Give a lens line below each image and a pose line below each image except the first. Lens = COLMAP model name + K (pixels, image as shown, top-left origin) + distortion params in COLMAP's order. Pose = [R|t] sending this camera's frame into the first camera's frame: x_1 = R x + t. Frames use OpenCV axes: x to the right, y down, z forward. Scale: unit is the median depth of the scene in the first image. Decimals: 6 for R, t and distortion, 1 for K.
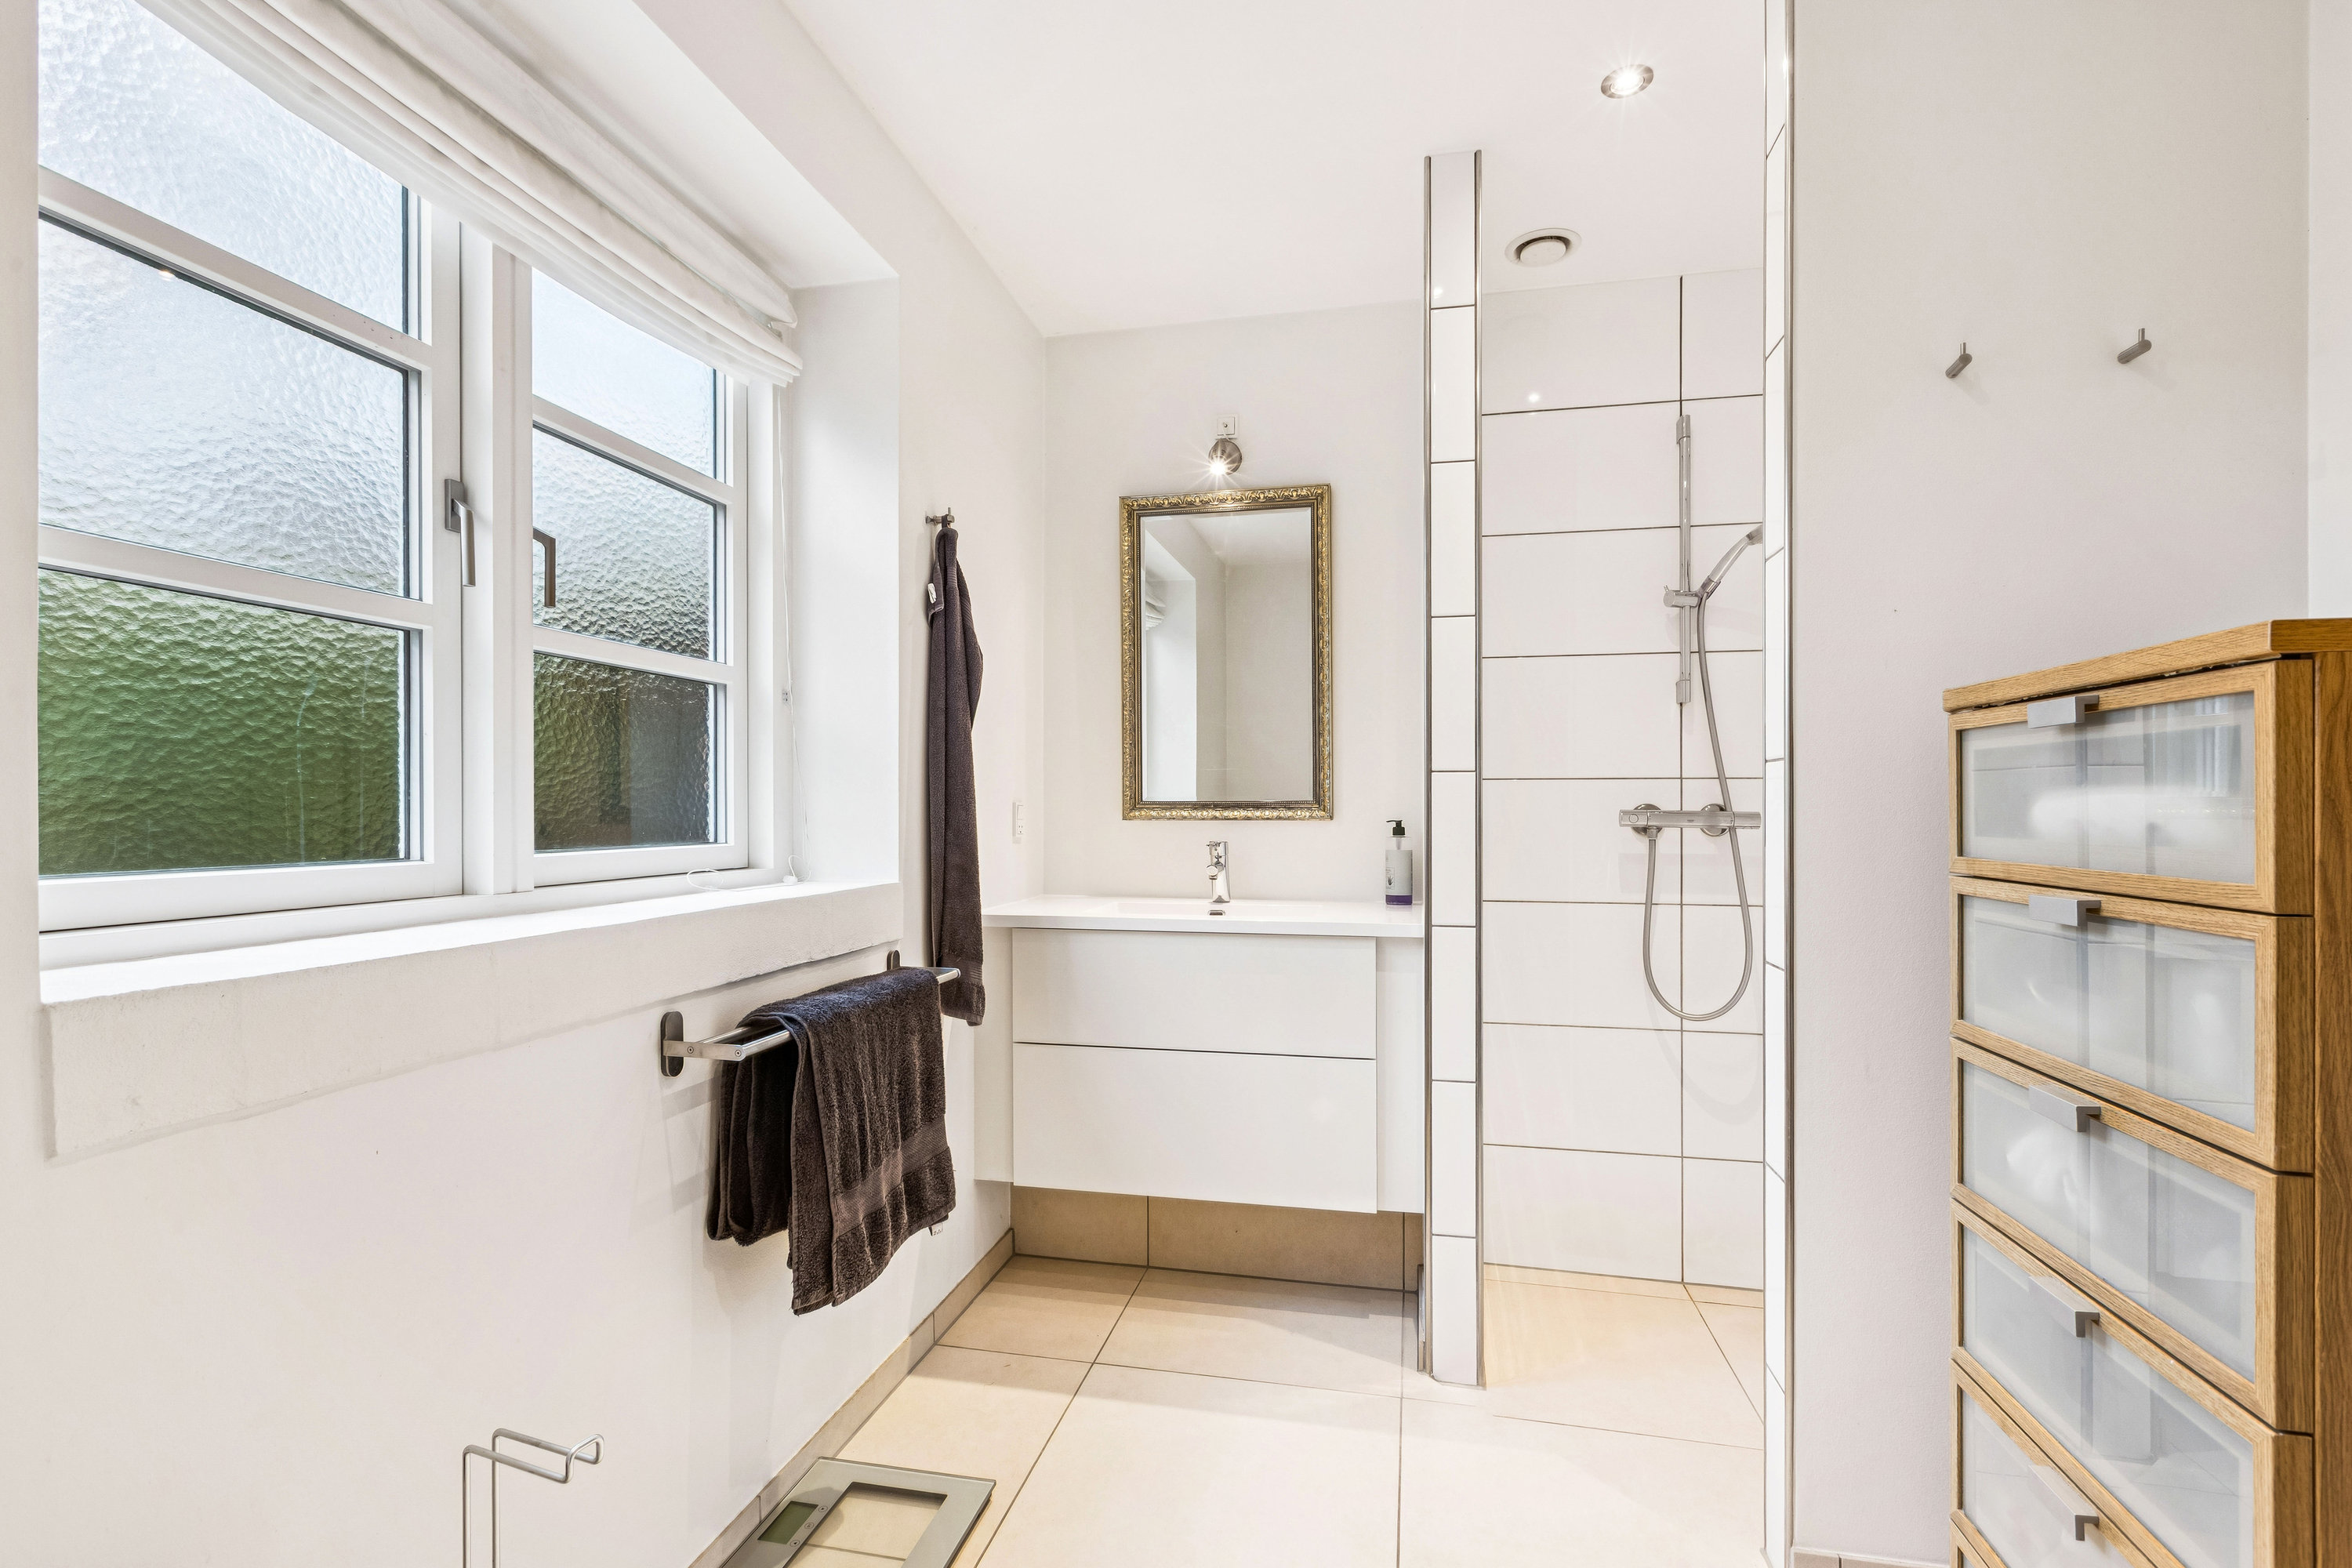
lens RADIAL K [[1076.8, 0, 1125.8], [0, 1076.8, 792.0], [0, 0, 1]] dist [0.002600, 0.000395]
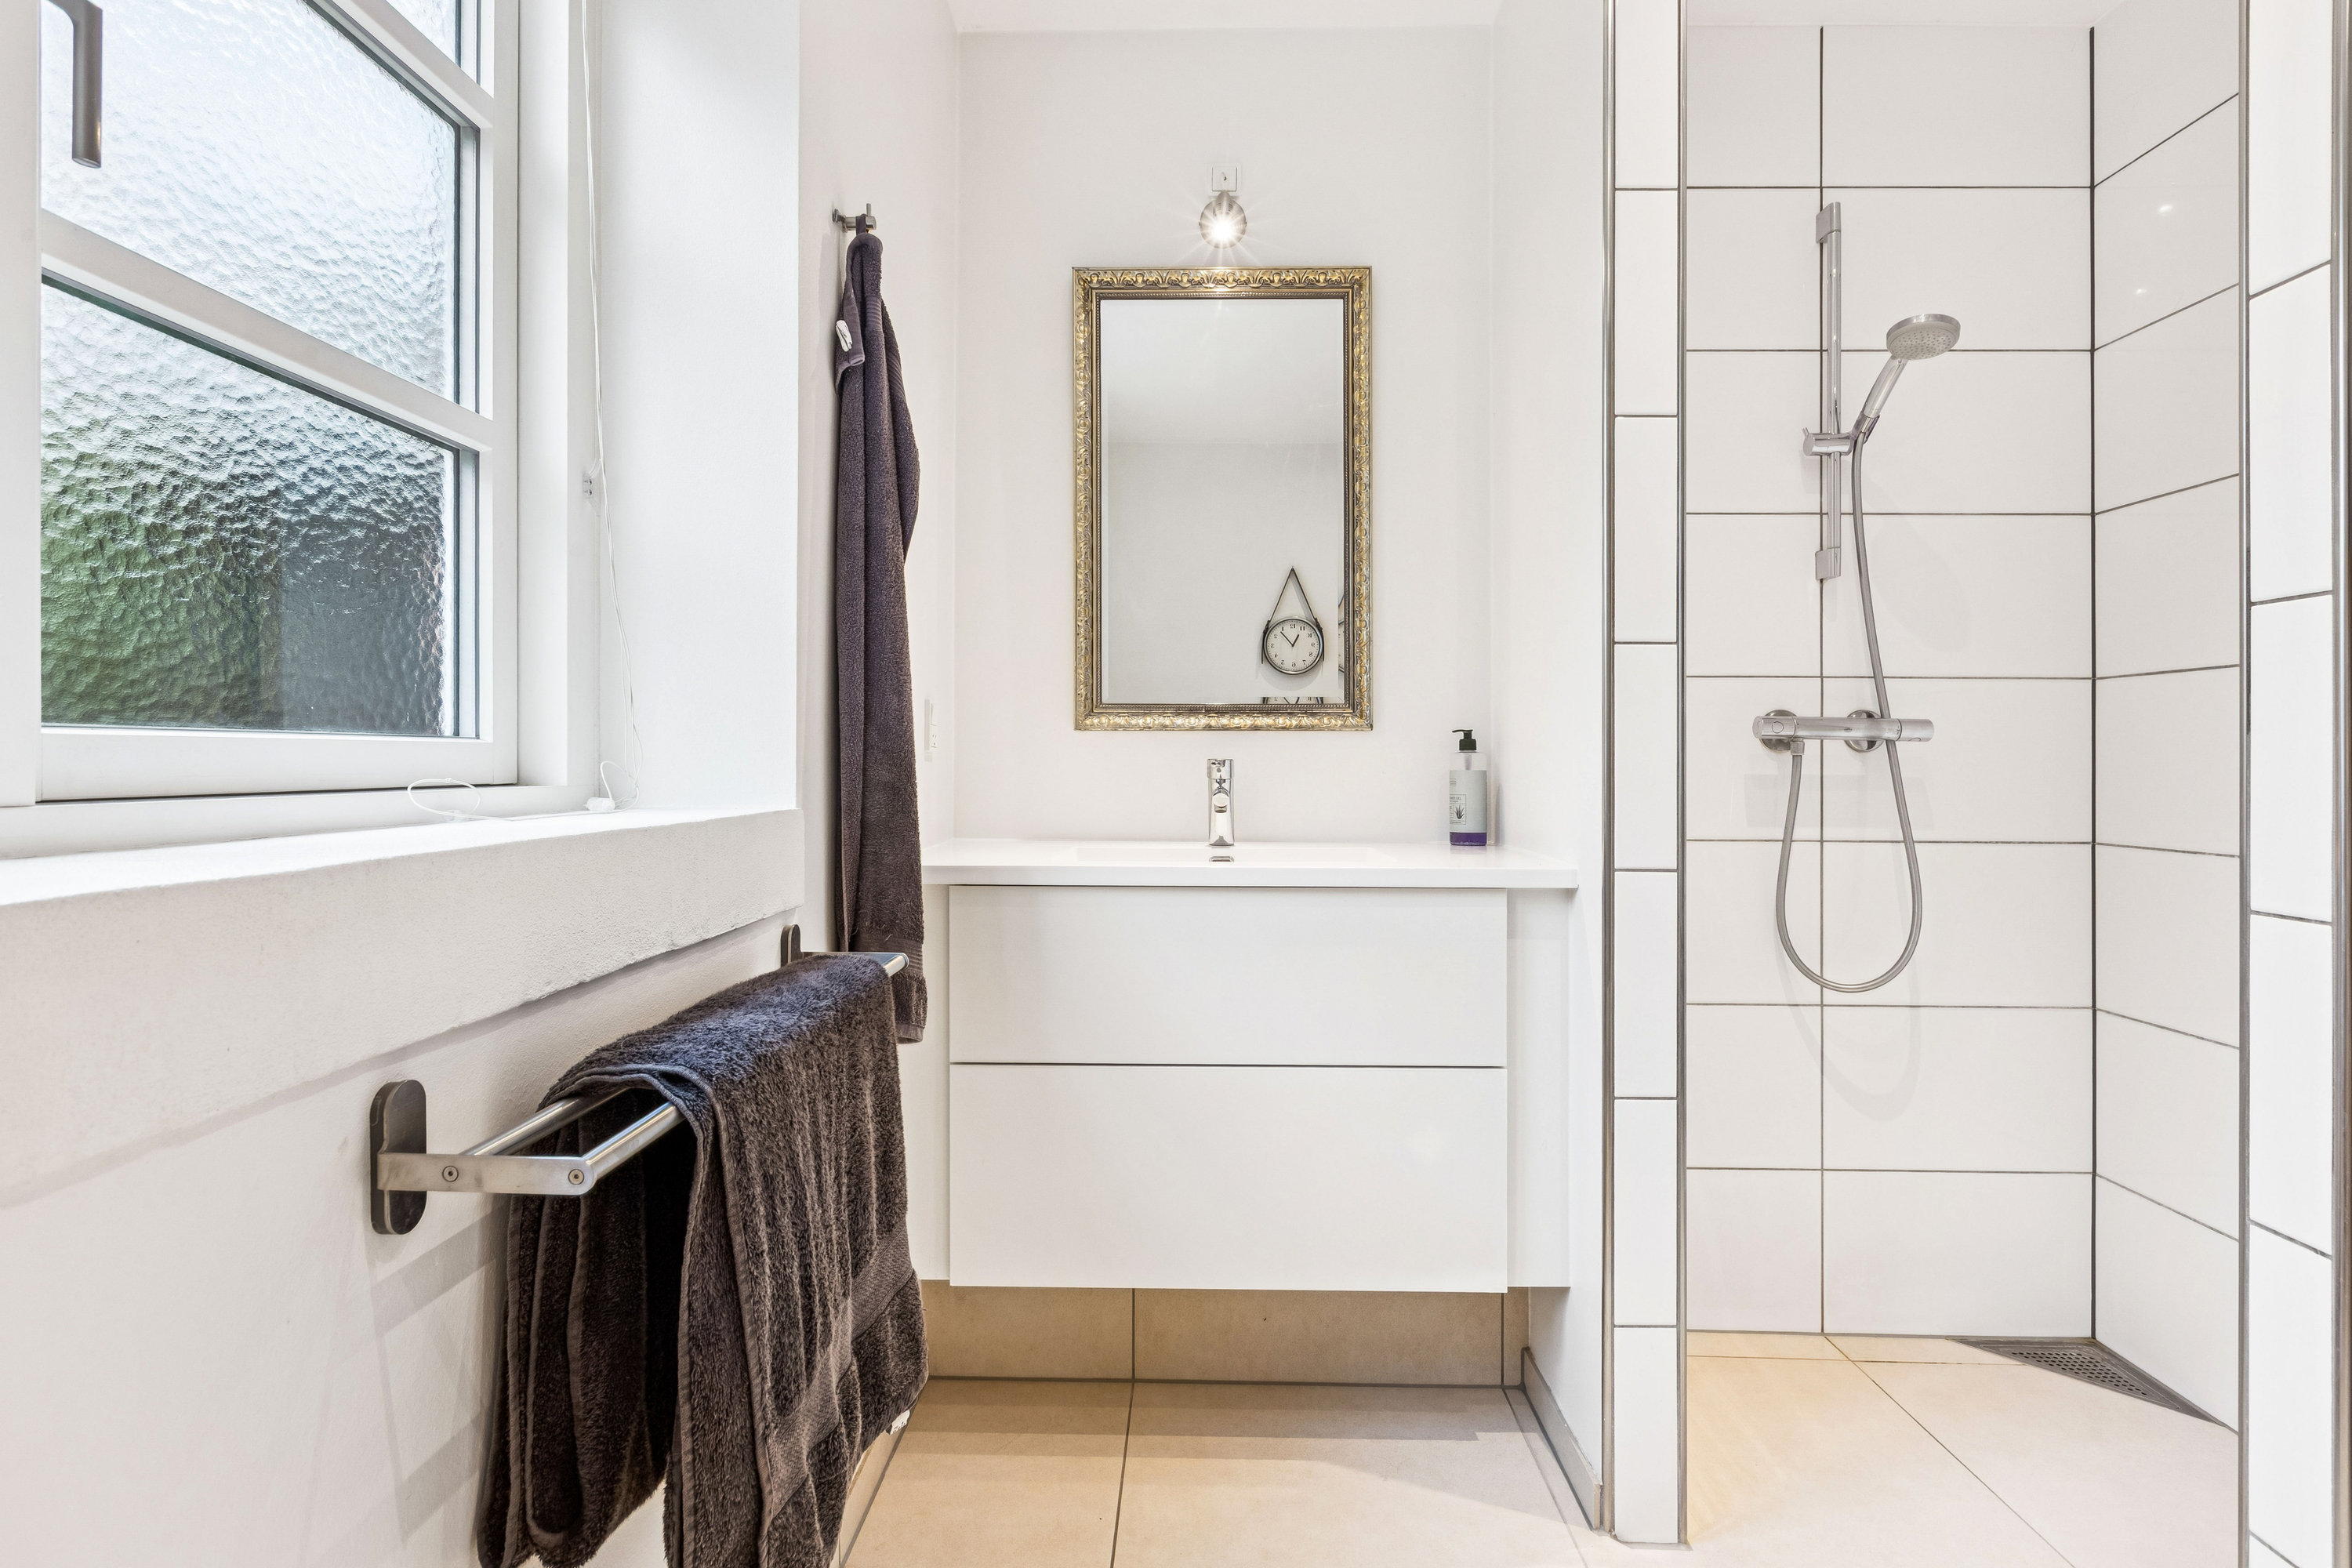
lens RADIAL K [[1137.6, 0, 1111.4], [0, 1137.6, 752.7], [0, 0, 1]] dist [0.007205, -0.002995]
pose [[0.979073, 0.007189, 0.203383, -0.162718], [-0.008163, 0.999959, 0.003951, 0.047322], [-0.203346, -0.005529, 0.979091, 0.342332]]
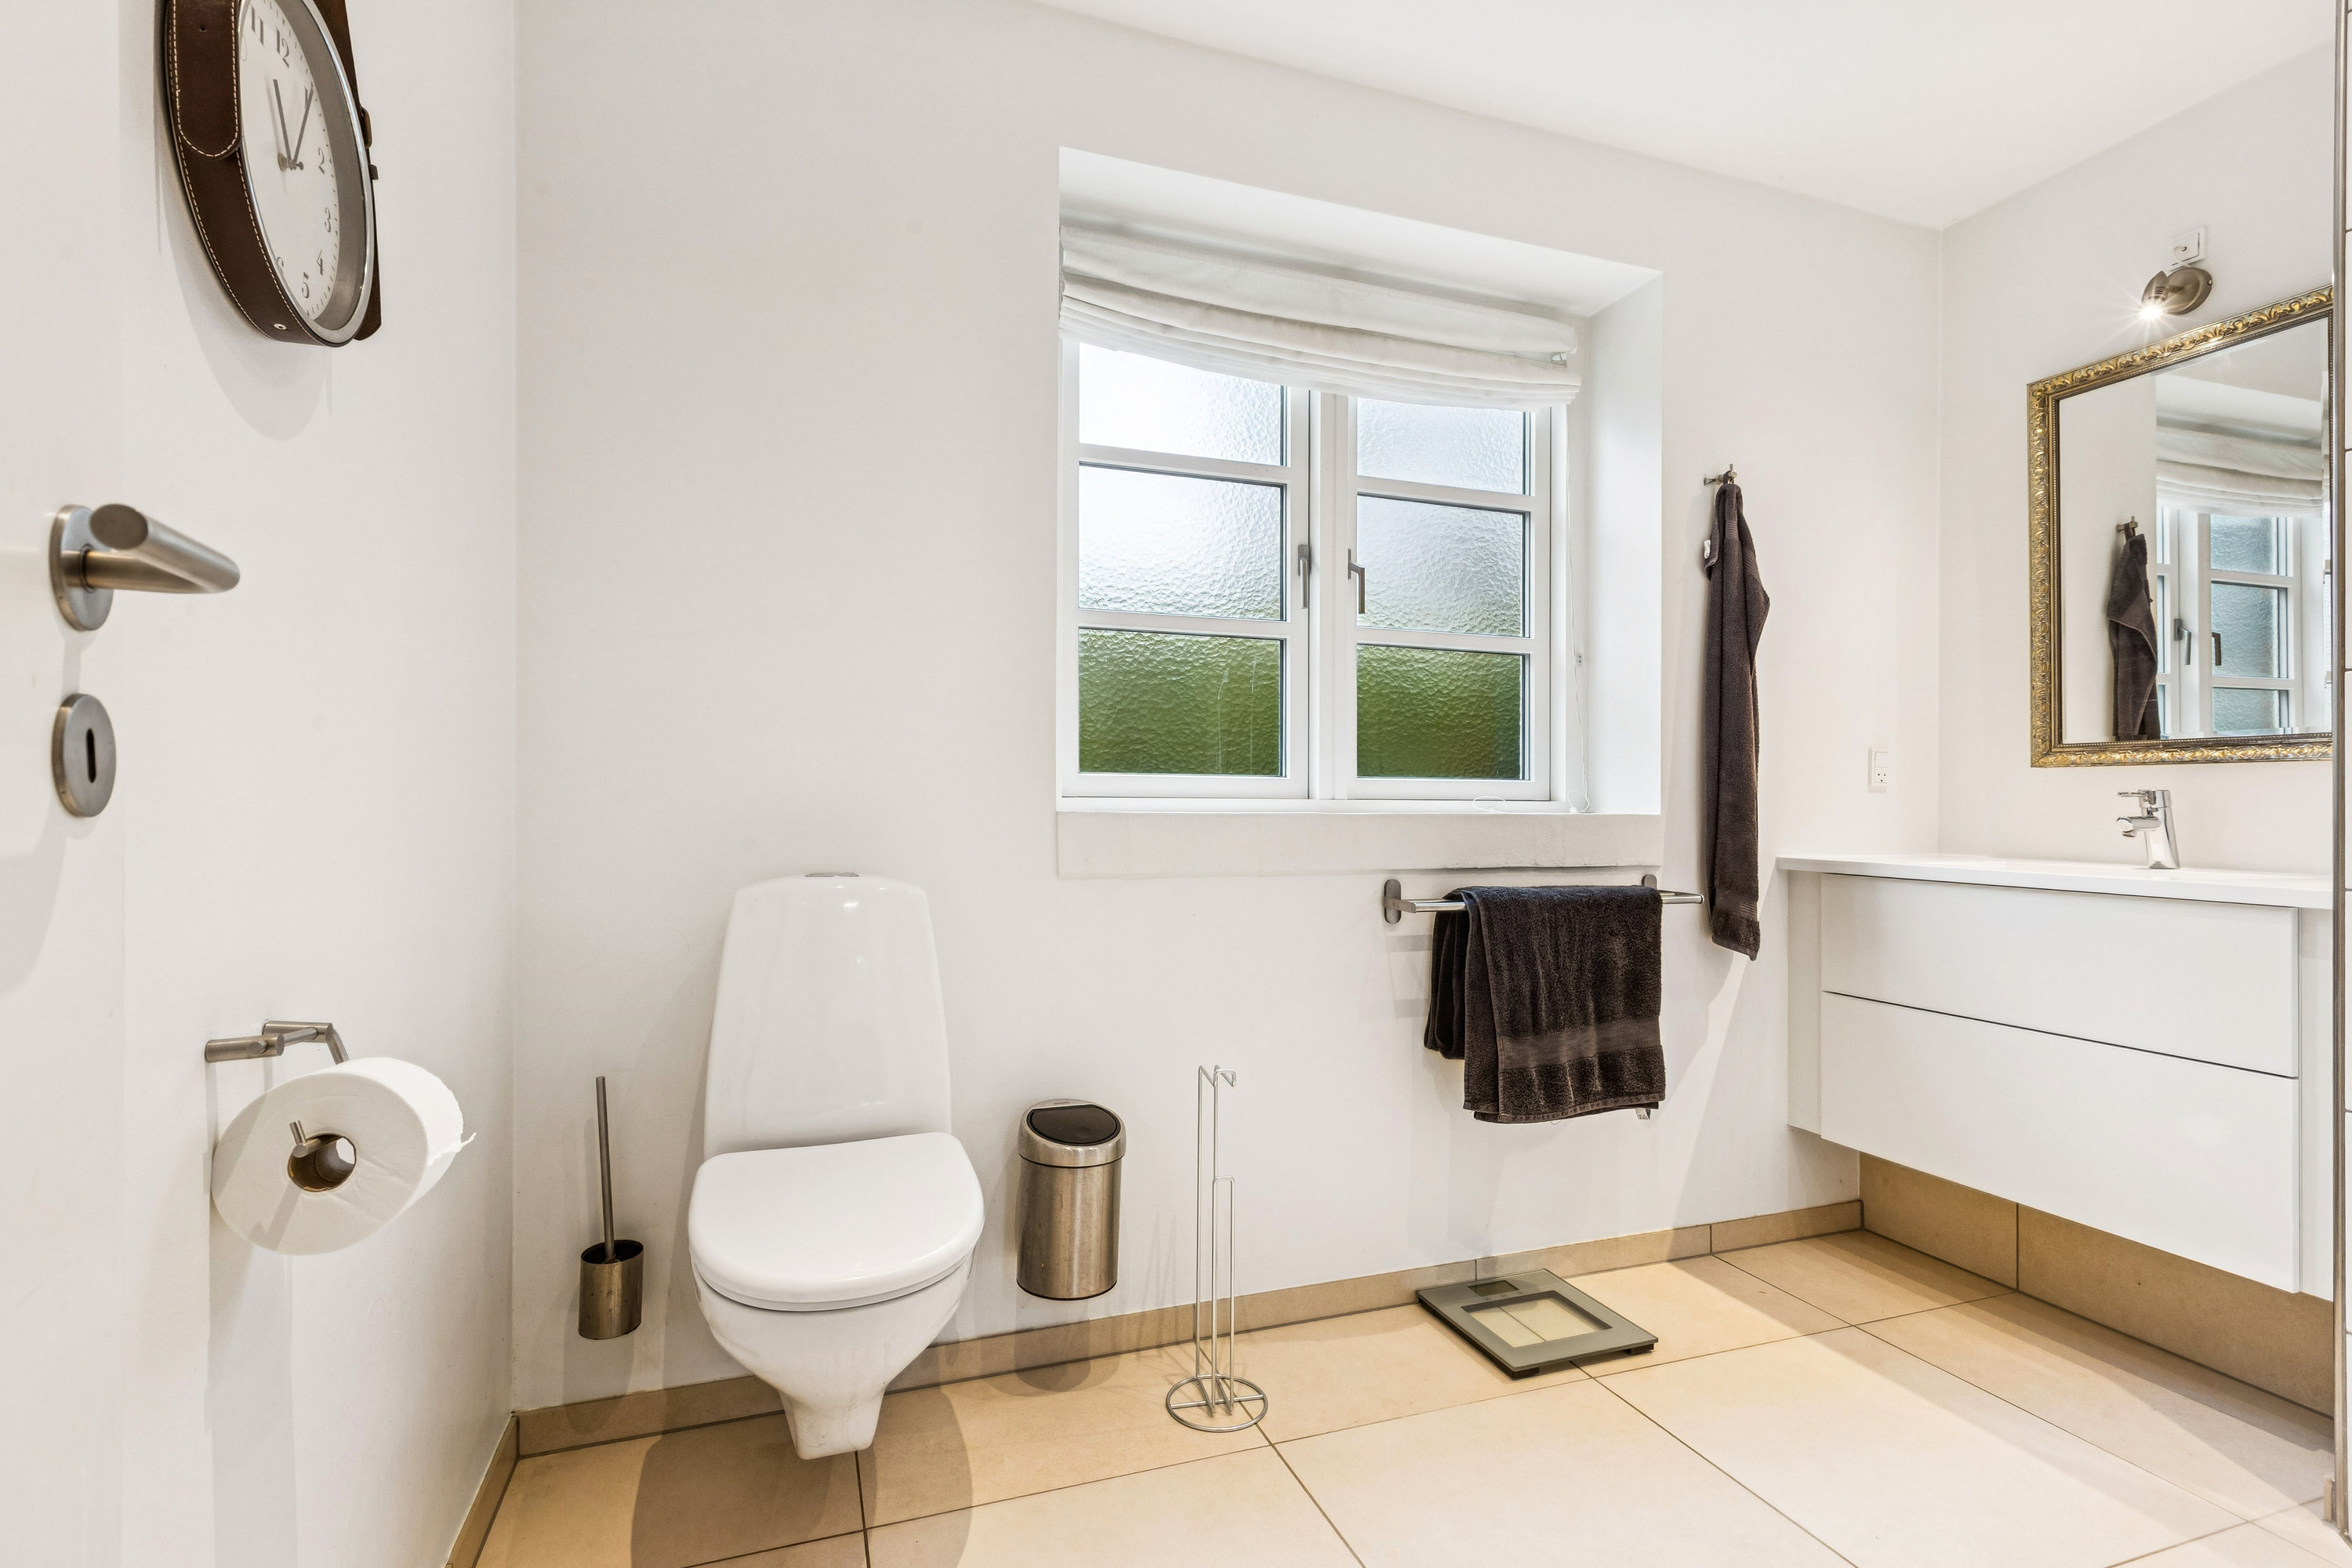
lens RADIAL K [[1076.8, 0, 1160.2], [0, 1076.8, 775.8], [0, 0, 1]] dist [0.002600, 0.000395]
pose [[0.520636, -0.012346, -0.853690, 0.454235], [-0.002878, 0.999864, -0.016216, 0.060662], [0.853774, 0.010900, 0.520530, -0.020467]]
